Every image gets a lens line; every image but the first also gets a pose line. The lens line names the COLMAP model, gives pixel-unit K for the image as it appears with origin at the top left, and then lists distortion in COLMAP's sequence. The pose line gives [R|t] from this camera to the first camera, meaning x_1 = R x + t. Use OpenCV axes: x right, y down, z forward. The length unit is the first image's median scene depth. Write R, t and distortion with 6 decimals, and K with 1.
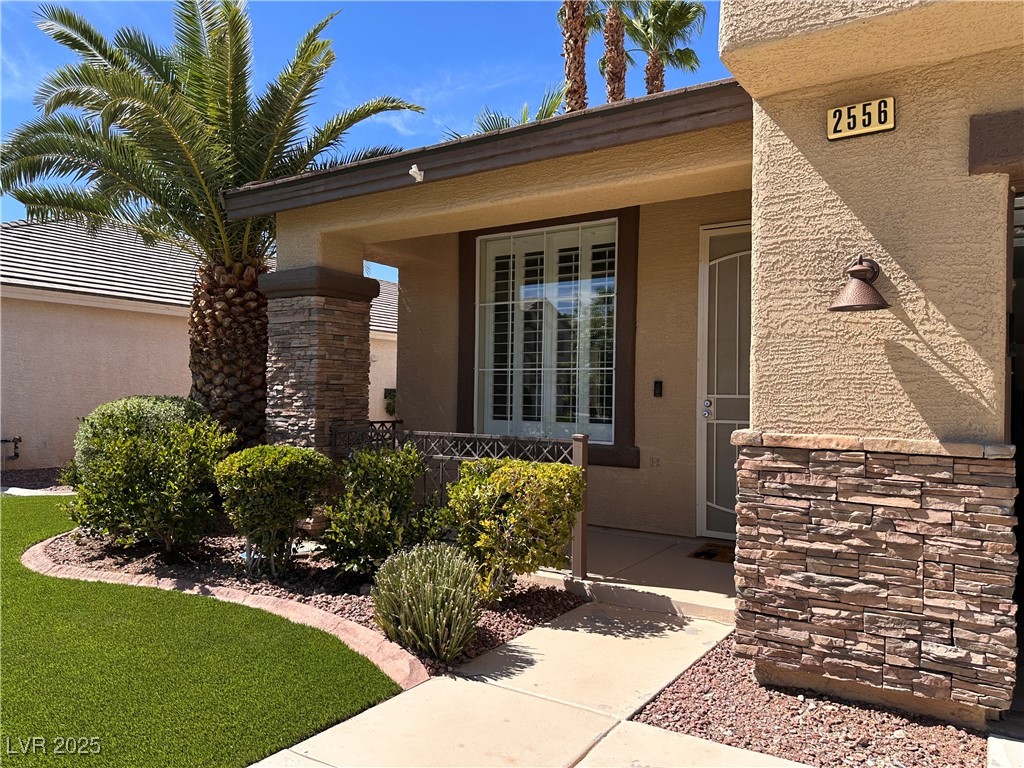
lens RADIAL K [[726.4, 0, 512.0], [0, 726.4, 384.0], [0, 0, 1]] dist [0.123796, -0.164674]
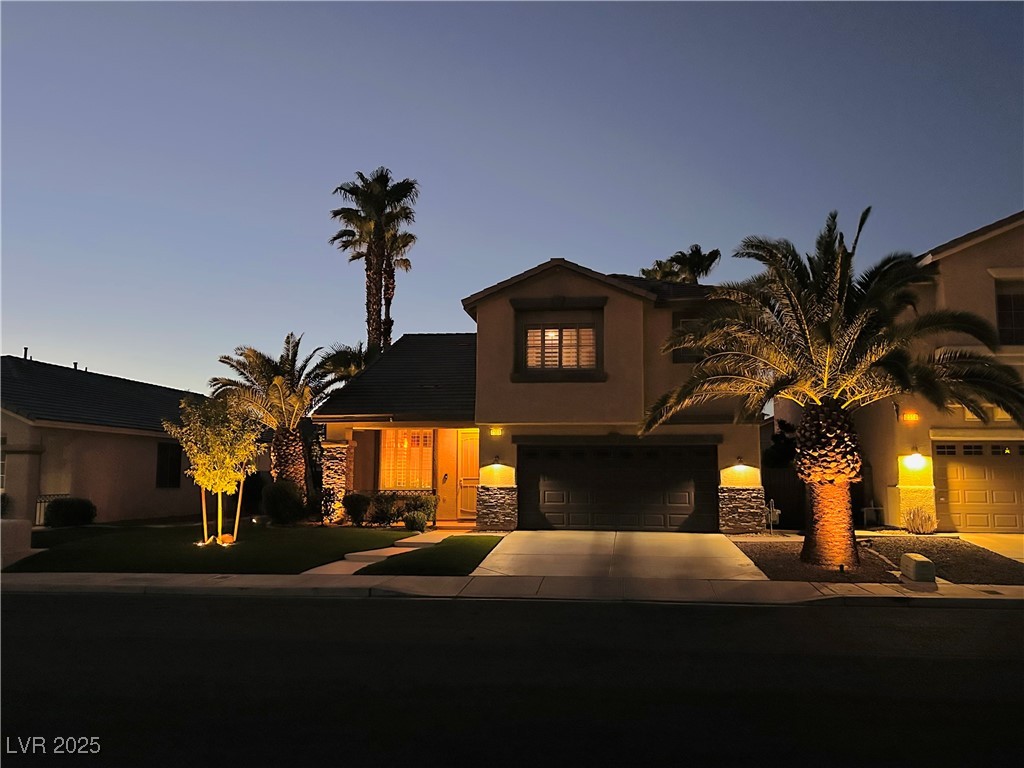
lens RADIAL K [[823.4, 0, 509.8], [0, 823.4, 367.9], [0, 0, 1]] dist [0.057476, -0.006009]
pose [[0.906949, 0.043691, 0.418969, -2.224421], [0.001096, 0.994358, -0.106067, -0.162892], [-0.421239, 0.096657, 0.901784, -5.051720]]
